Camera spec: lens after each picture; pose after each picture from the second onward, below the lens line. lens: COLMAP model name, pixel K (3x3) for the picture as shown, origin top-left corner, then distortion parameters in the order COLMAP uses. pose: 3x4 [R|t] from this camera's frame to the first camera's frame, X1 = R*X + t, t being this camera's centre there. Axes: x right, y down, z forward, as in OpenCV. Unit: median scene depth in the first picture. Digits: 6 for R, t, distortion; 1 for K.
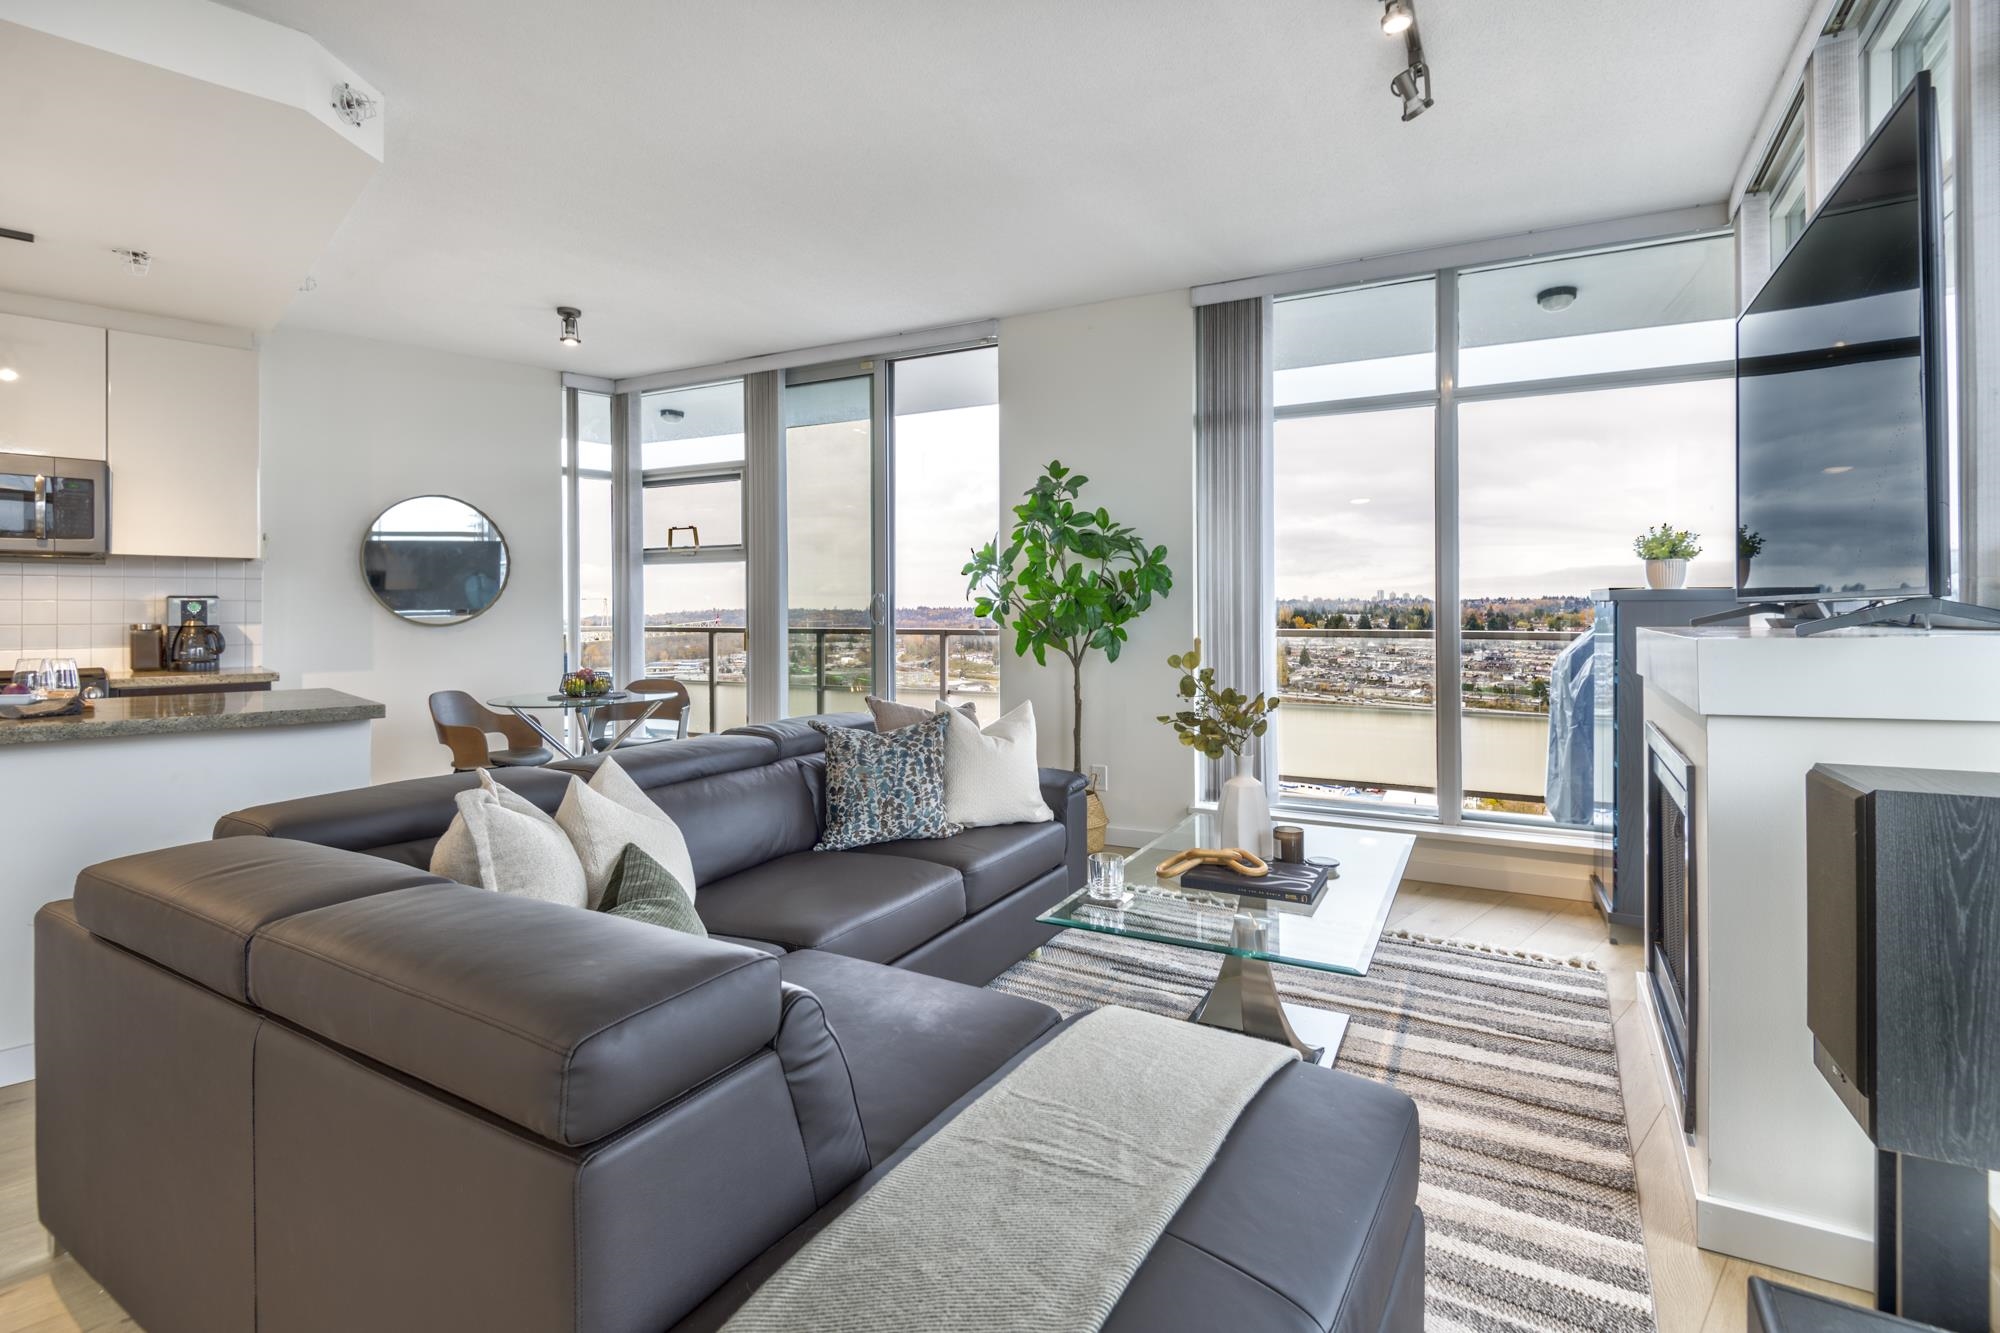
lens RADIAL K [[929.7, 0, 990.3], [0, 929.7, 610.6], [0, 0, 1]] dist [0.003965, -0.000844]
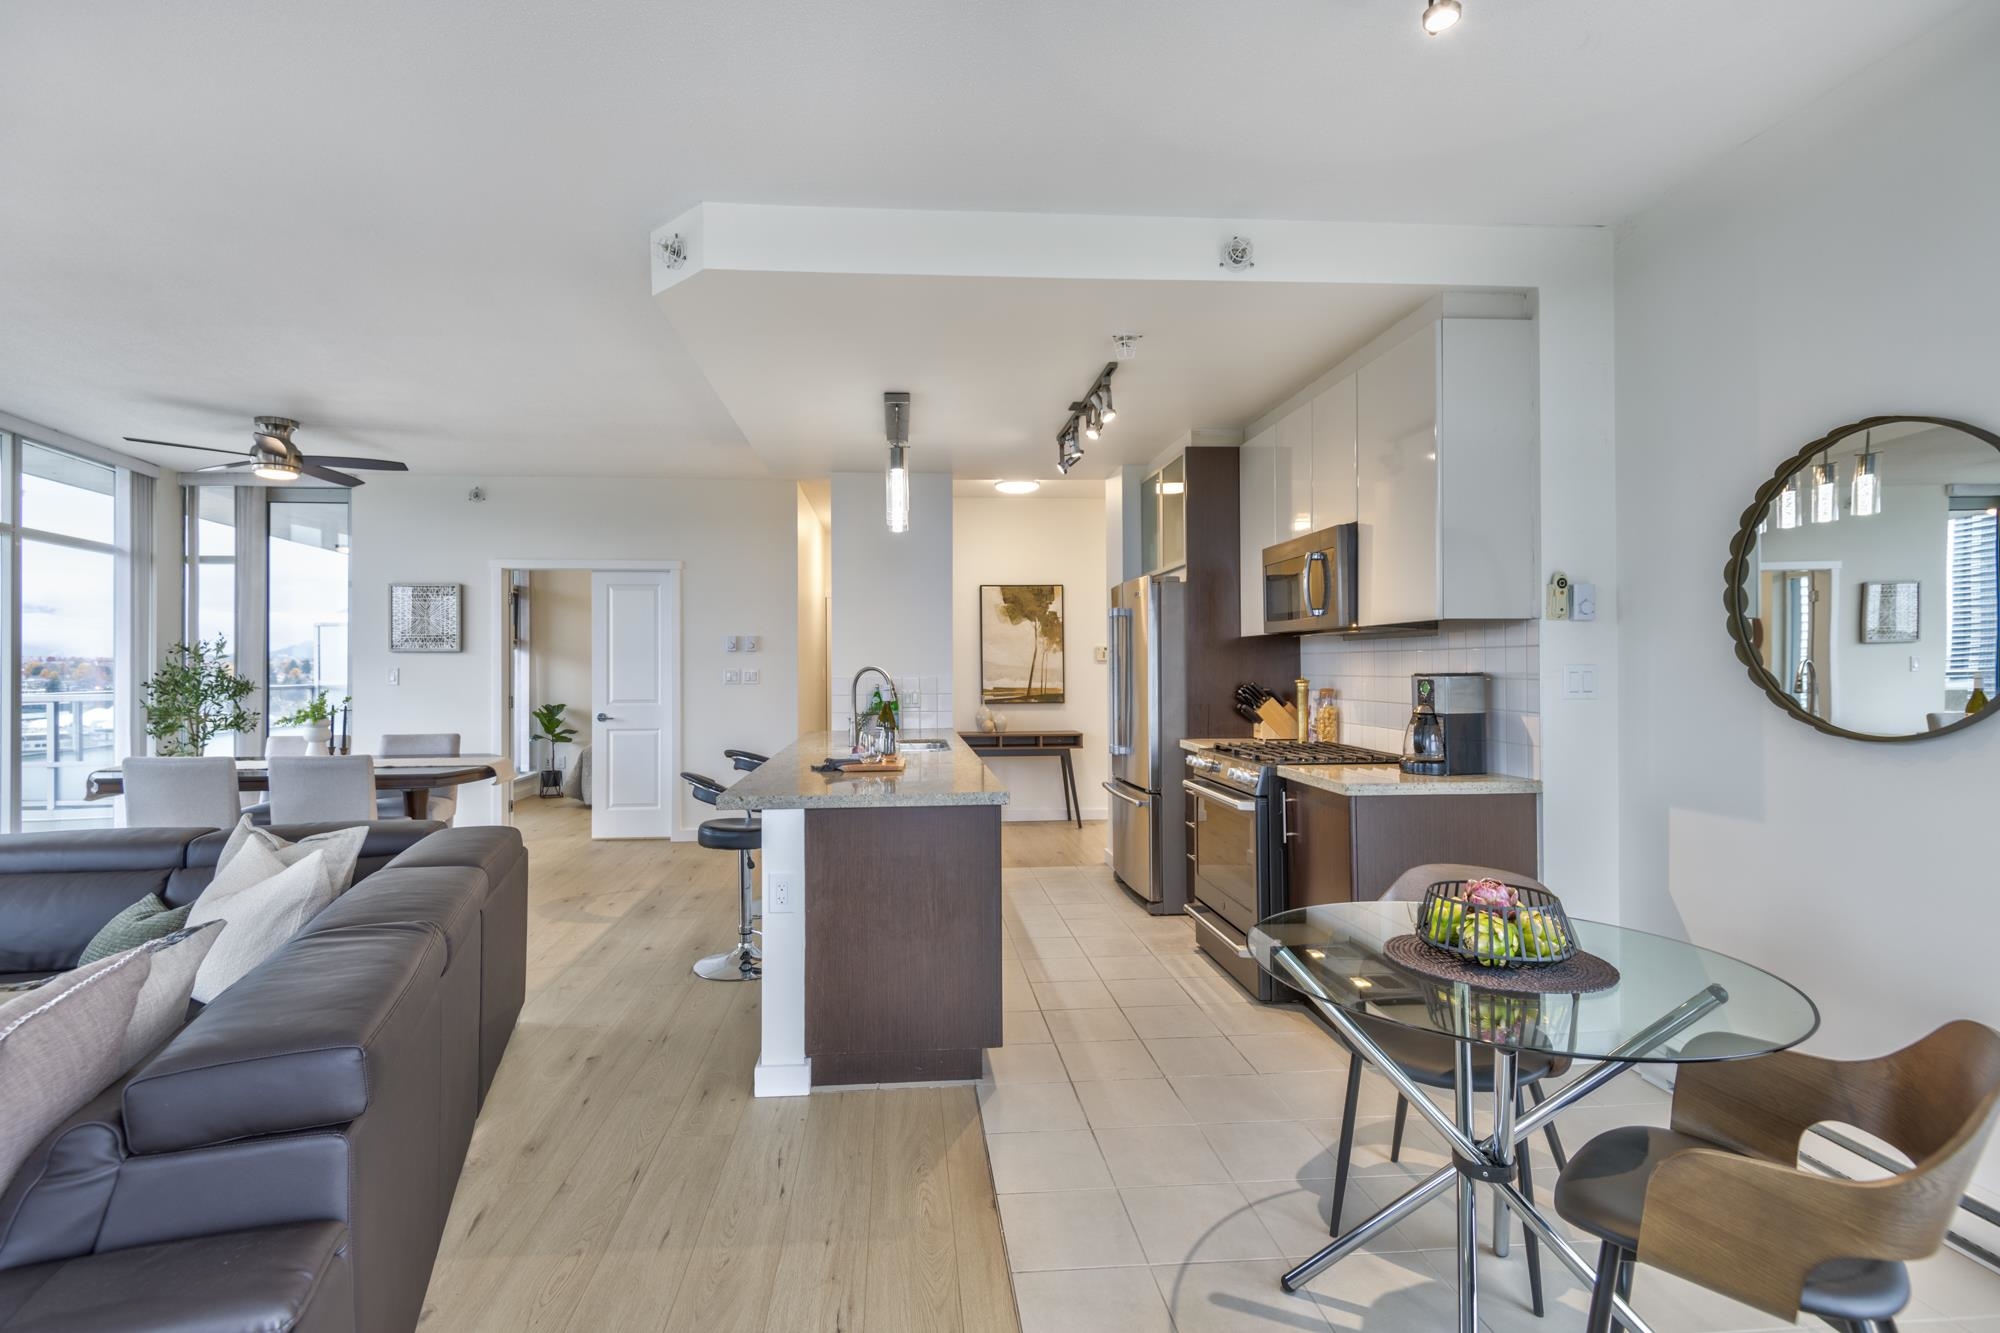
lens RADIAL K [[929.7, 0, 976.6], [0, 929.7, 660.9], [0, 0, 1]] dist [0.003965, -0.000844]
pose [[-0.625680, 0.000716, -0.780080, -0.029368], [0.009019, 0.999939, -0.006317, -0.022712], [0.780028, -0.010988, -0.625648, 1.095600]]
